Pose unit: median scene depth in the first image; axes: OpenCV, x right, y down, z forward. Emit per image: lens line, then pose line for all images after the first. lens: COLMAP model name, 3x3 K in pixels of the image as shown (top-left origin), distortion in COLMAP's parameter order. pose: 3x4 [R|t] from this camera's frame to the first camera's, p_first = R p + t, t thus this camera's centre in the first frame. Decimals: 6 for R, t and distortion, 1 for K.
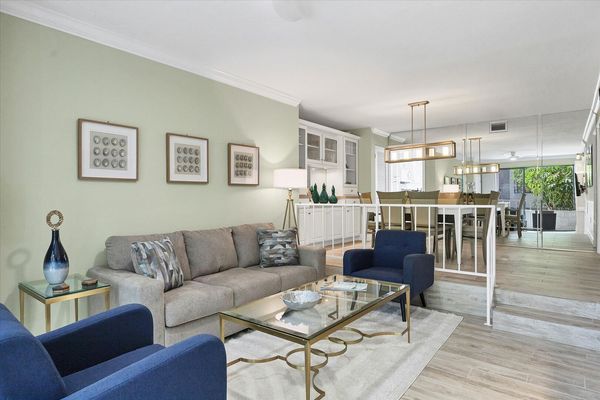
lens RADIAL K [[344.8, 0, 300.0], [0, 344.8, 200.0], [0, 0, 1]] dist [0.001696, -0.000086]
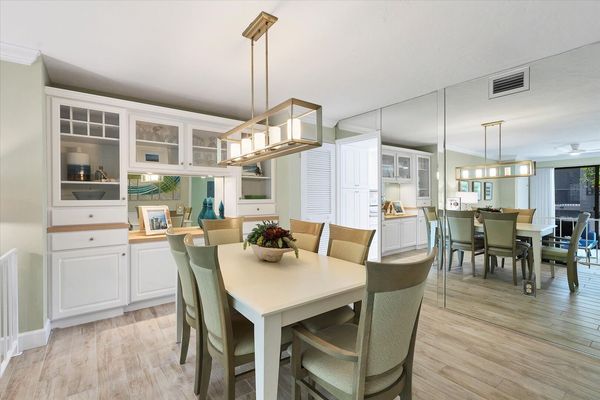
lens RADIAL K [[279.1, 0, 301.0], [0, 279.1, 210.4], [0, 0, 1]] dist [0.002481, 0.000376]
pose [[0.958445, -0.002539, -0.285268, 0.473204], [0.001794, 0.999994, -0.002874, -0.026766], [0.285273, 0.002243, 0.958444, 0.611777]]
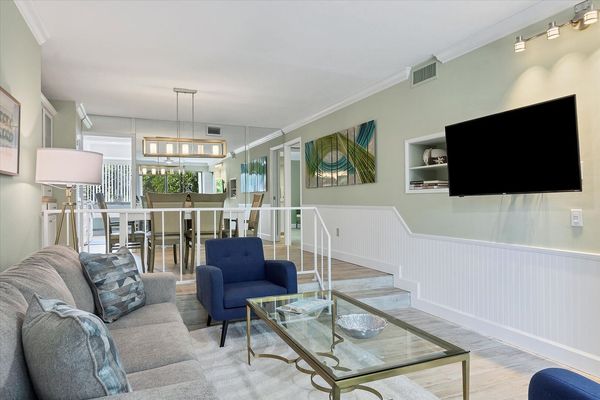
lens RADIAL K [[385.8, 0, 300.0], [0, 385.8, 200.0], [0, 0, 1]] dist [-0.001875, 0.000539]
pose [[0.492735, 0.001117, 0.870179, -0.335649], [0.007753, 0.999954, -0.005674, -0.000287], [-0.870145, 0.009542, 0.492703, 0.269583]]
